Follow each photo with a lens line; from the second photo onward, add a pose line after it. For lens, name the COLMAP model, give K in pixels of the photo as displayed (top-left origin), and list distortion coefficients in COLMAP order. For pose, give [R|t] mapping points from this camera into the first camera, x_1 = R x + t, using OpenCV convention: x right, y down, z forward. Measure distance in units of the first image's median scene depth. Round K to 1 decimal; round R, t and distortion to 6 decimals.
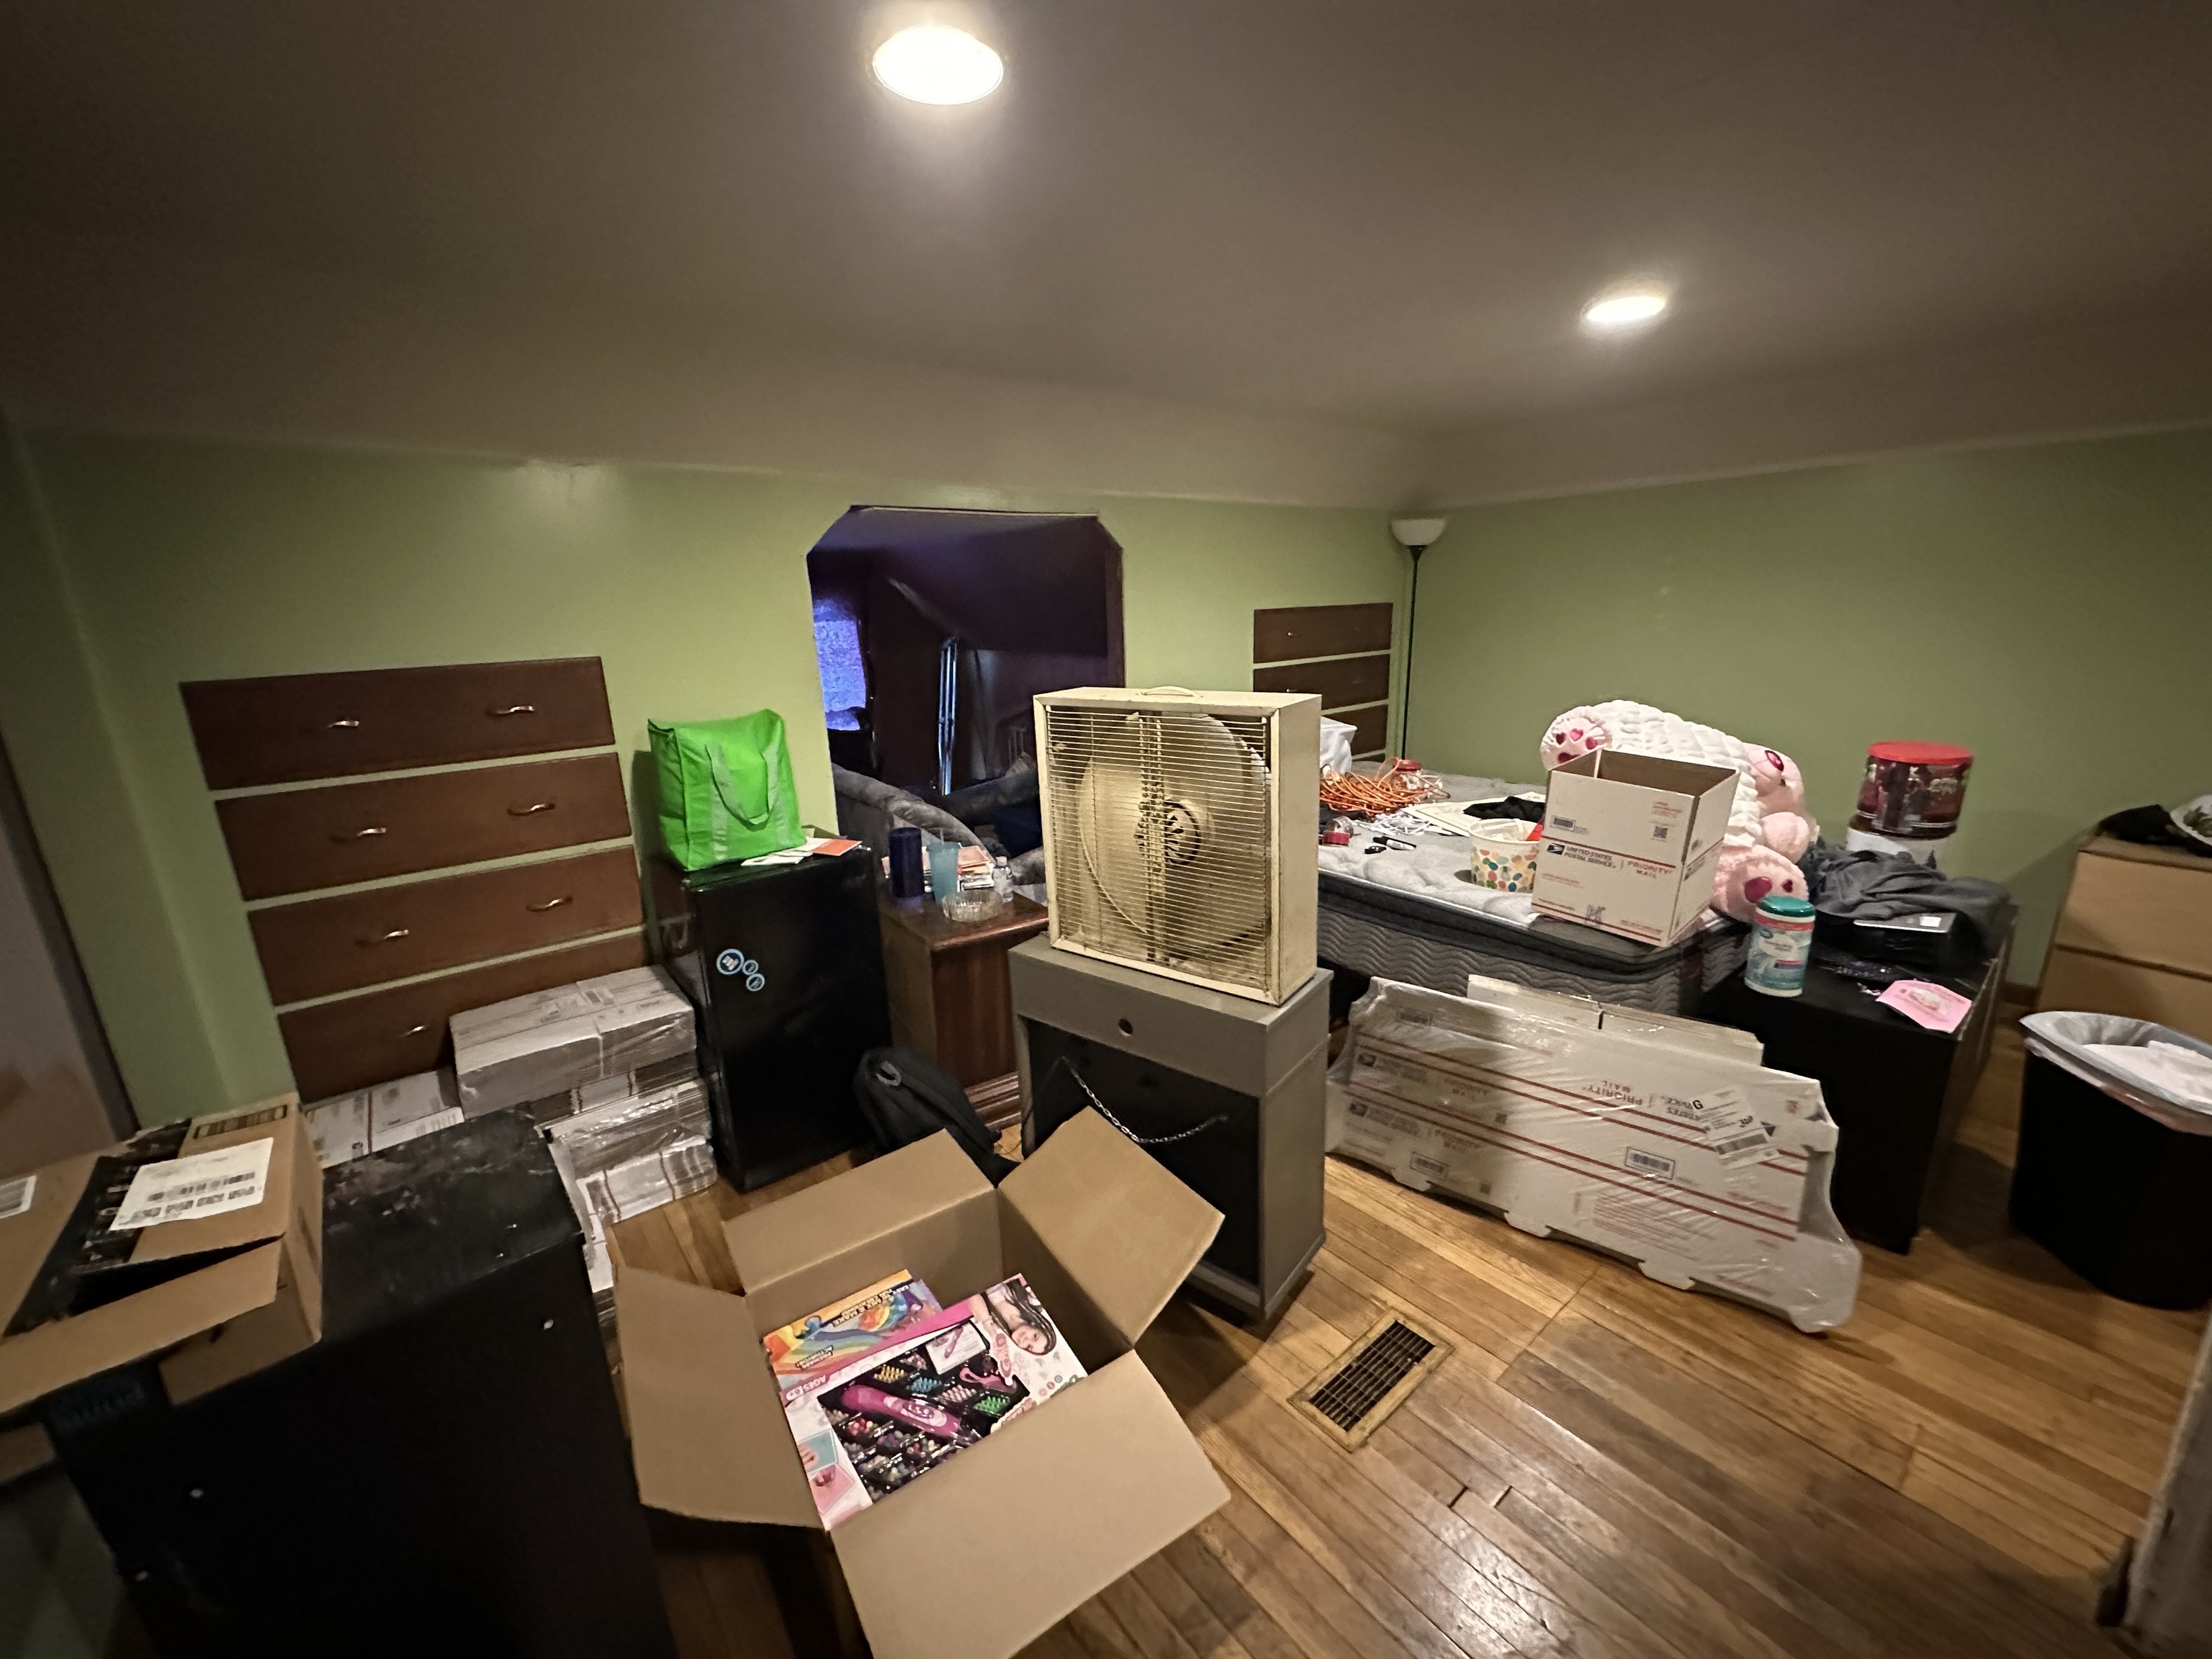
lens RADIAL K [[884.2, 0, 1108.1], [0, 884.2, 830.2], [0, 0, 1]] dist [-0.002255, 0.000464]
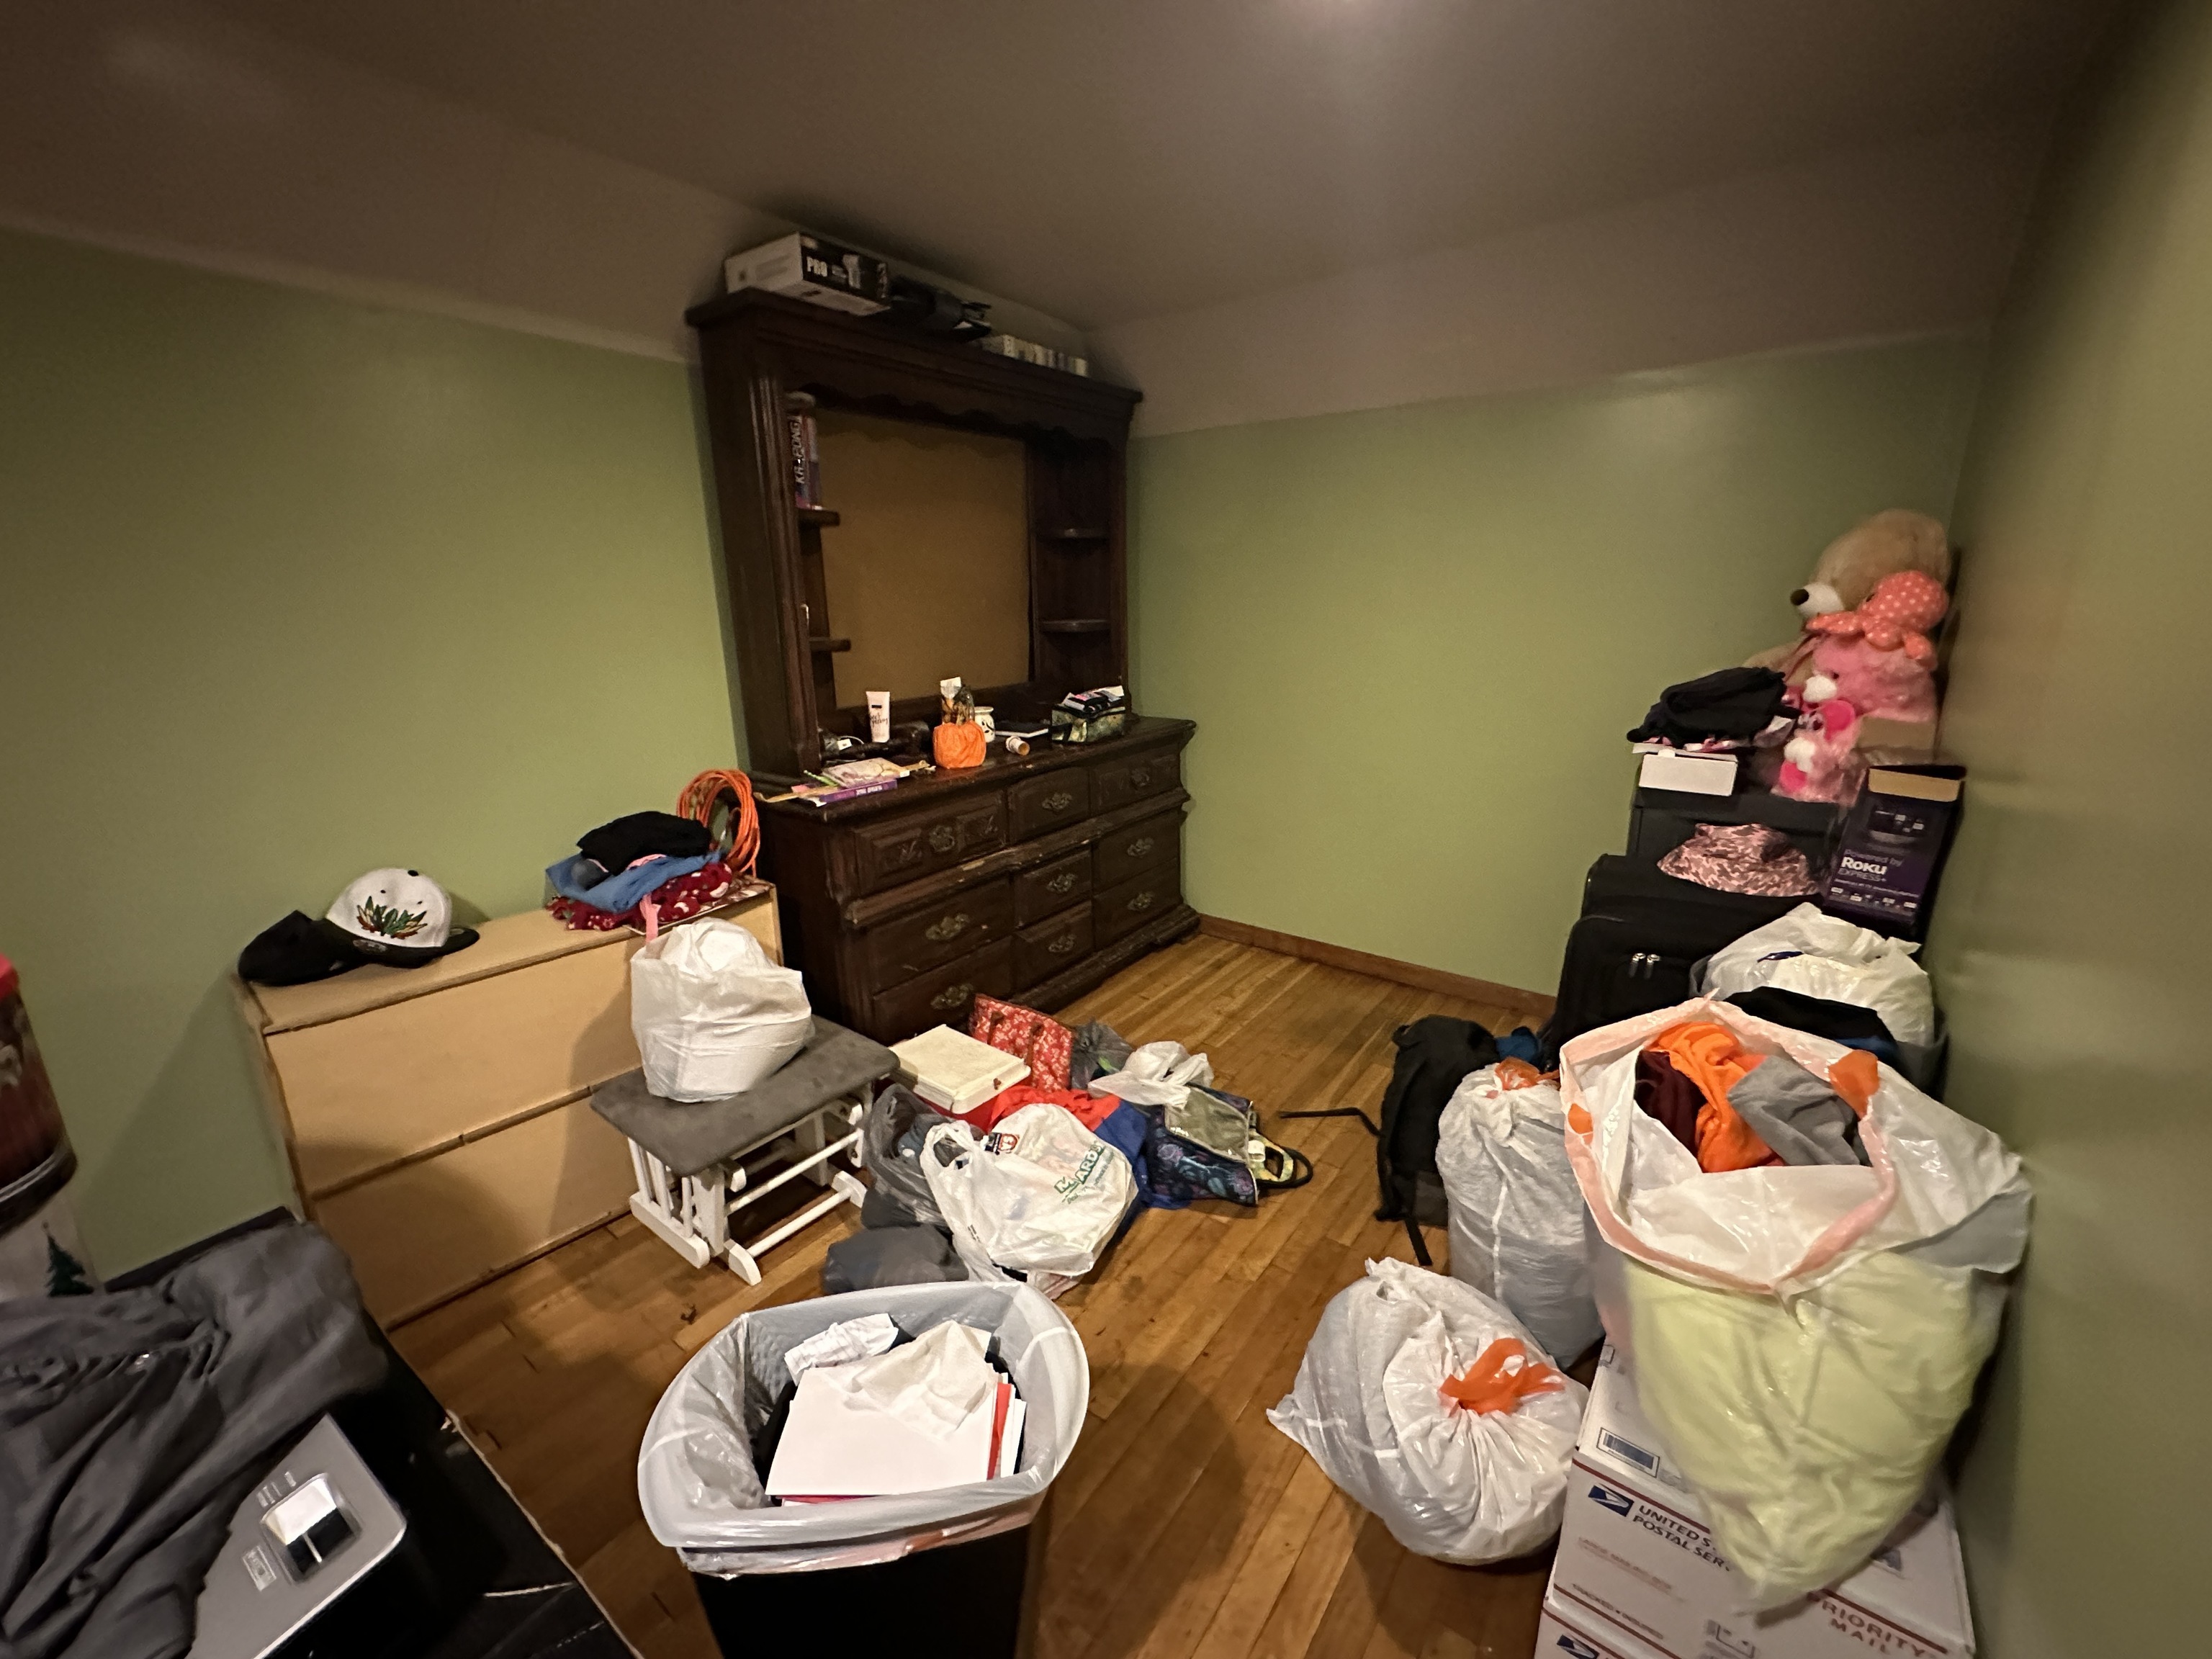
lens RADIAL K [[884.2, 0, 1107.3], [0, 884.2, 829.3], [0, 0, 1]] dist [-0.002255, 0.000464]
pose [[-0.260860, -0.247920, 0.932999, 0.528027], [0.235187, 0.921022, 0.310494, -0.145138], [-0.936290, 0.300424, -0.181950, 0.610735]]
